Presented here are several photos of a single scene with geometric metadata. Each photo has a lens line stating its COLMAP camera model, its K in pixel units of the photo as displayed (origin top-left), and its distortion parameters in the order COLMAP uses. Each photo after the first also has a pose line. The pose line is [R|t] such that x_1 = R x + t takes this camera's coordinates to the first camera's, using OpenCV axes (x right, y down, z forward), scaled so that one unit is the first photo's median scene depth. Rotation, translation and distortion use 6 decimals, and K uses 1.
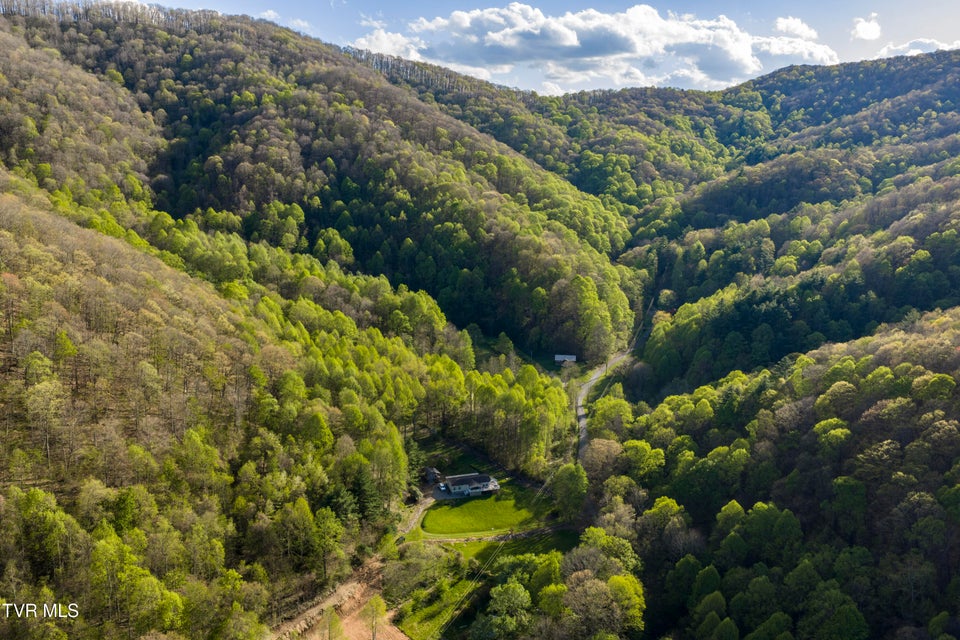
lens RADIAL K [[793.2, 0, 483.1], [0, 793.2, 325.4], [0, 0, 1]] dist [0.013030, -0.022018]
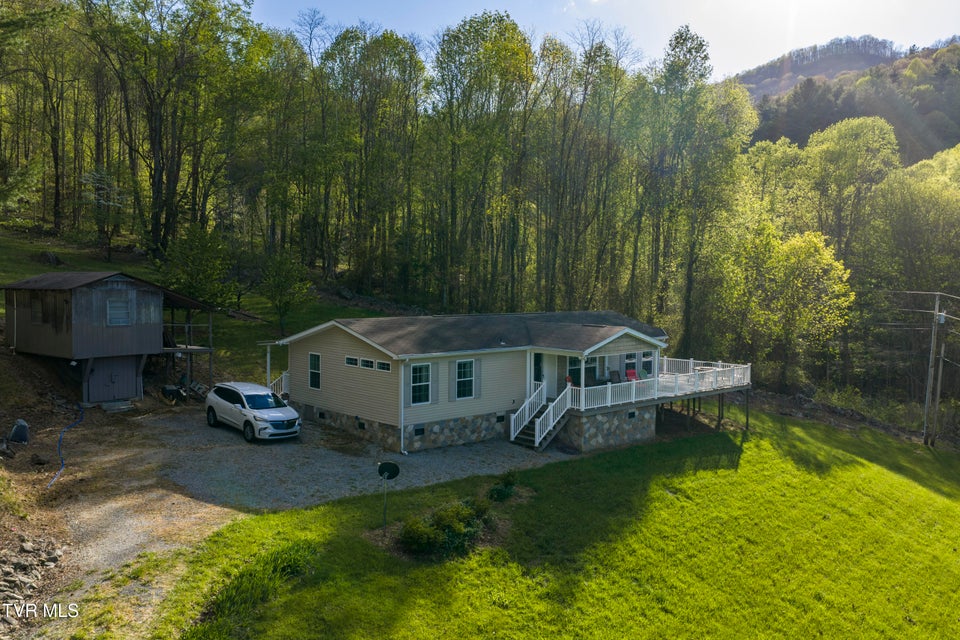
lens RADIAL K [[793.2, 0, 479.2], [0, 793.2, 318.5], [0, 0, 1]] dist [0.013030, -0.022018]
pose [[0.910227, -0.023148, 0.413463, -0.034806], [0.090271, 0.985517, -0.143555, 0.109987], [-0.404152, 0.167991, 0.899133, 0.475864]]
